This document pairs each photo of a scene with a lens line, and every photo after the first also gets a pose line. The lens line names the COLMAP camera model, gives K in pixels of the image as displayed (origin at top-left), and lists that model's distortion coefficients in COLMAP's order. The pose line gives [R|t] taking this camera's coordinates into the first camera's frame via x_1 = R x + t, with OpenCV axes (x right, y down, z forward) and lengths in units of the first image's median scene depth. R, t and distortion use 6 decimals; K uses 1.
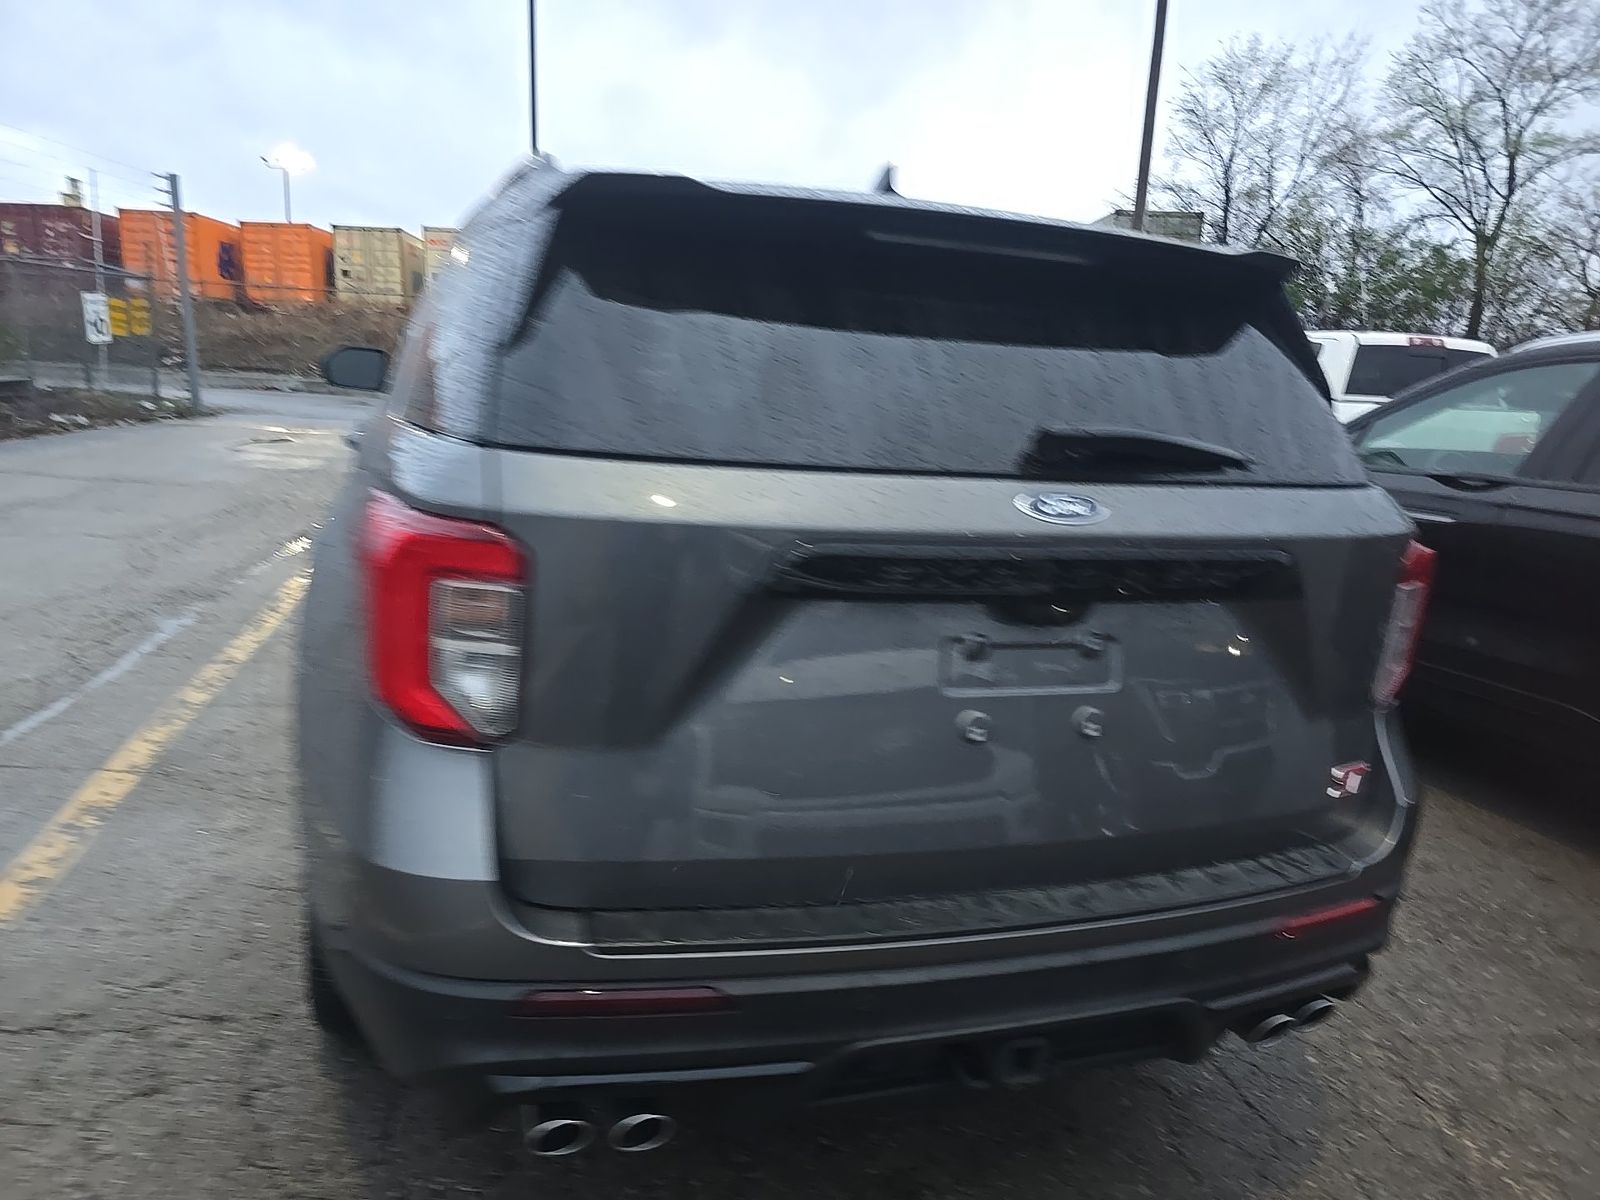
lens RADIAL K [[1102.7, 0, 817.7], [0, 1102.7, 600.8], [0, 0, 1]] dist [0.064216, -0.054486]
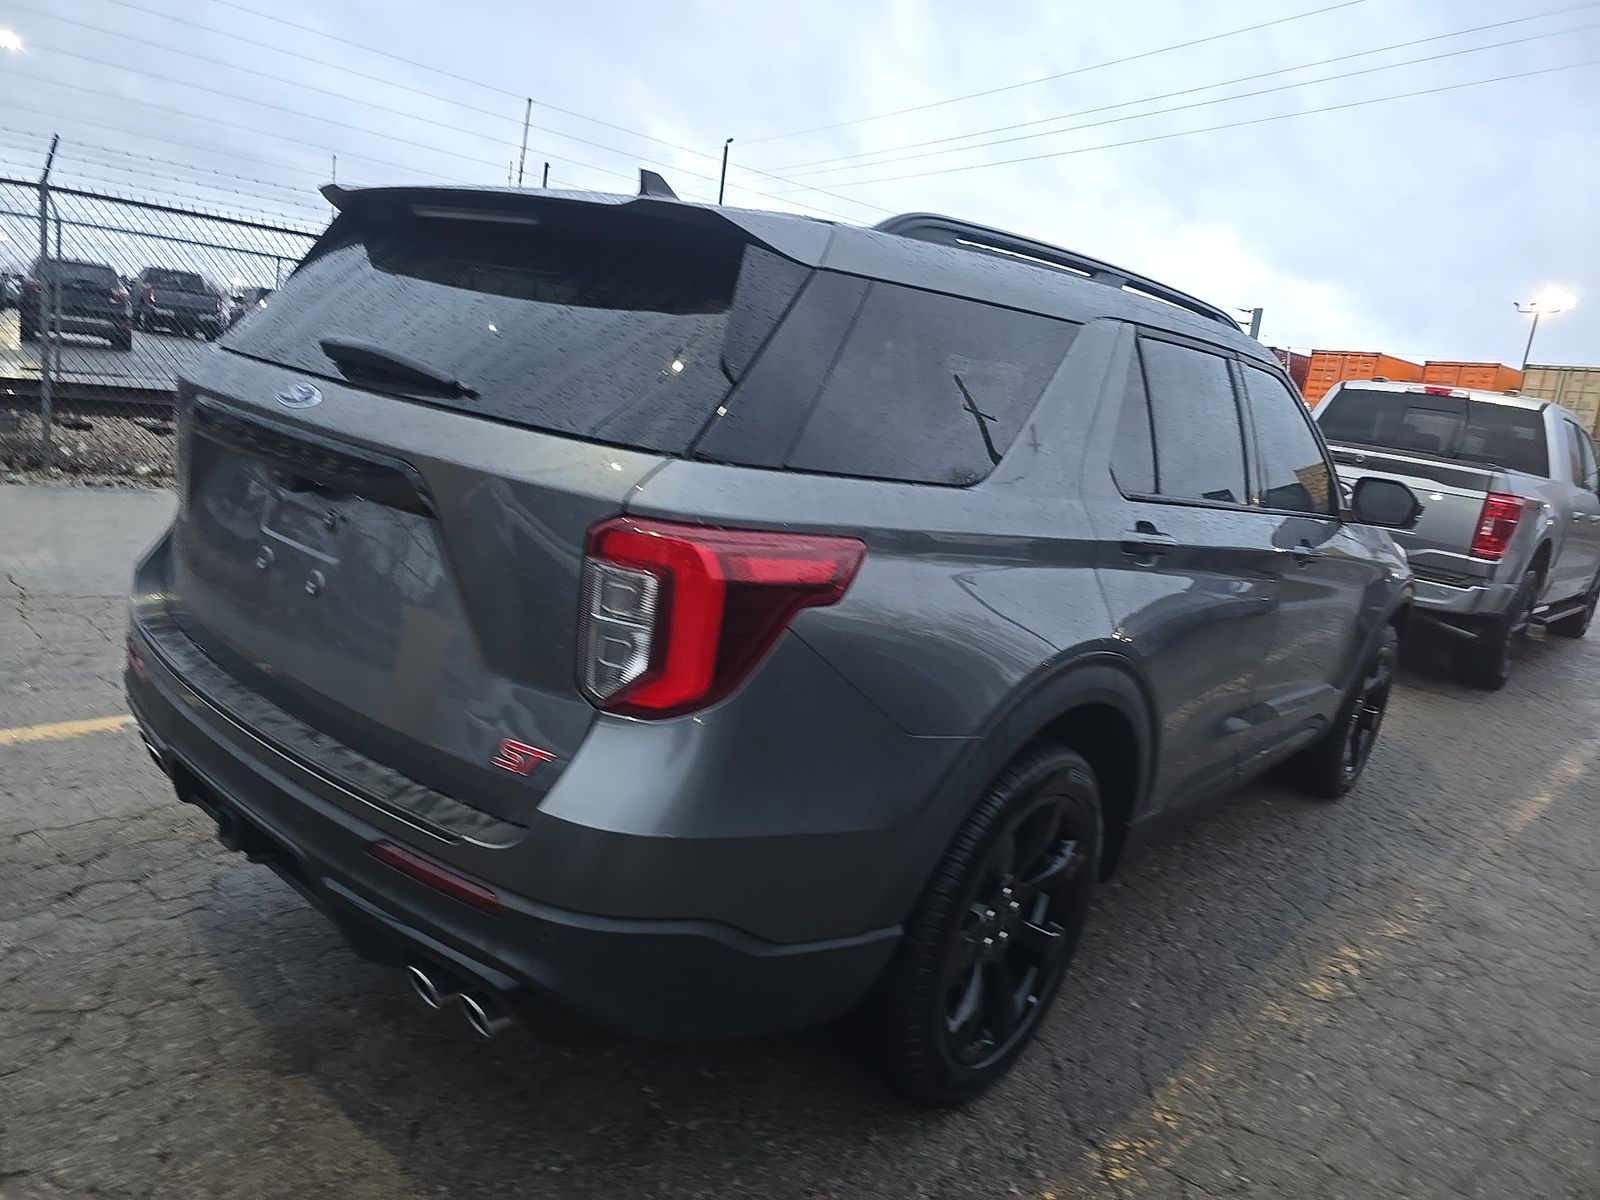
lens RADIAL K [[1102.7, 0, 817.7], [0, 1102.7, 600.8], [0, 0, 1]] dist [0.064216, -0.054486]
pose [[0.510892, 0.188666, -0.838686, 0.109159], [-0.294016, 0.955131, 0.035759, -0.005178], [0.807802, 0.228318, 0.543440, 0.056155]]
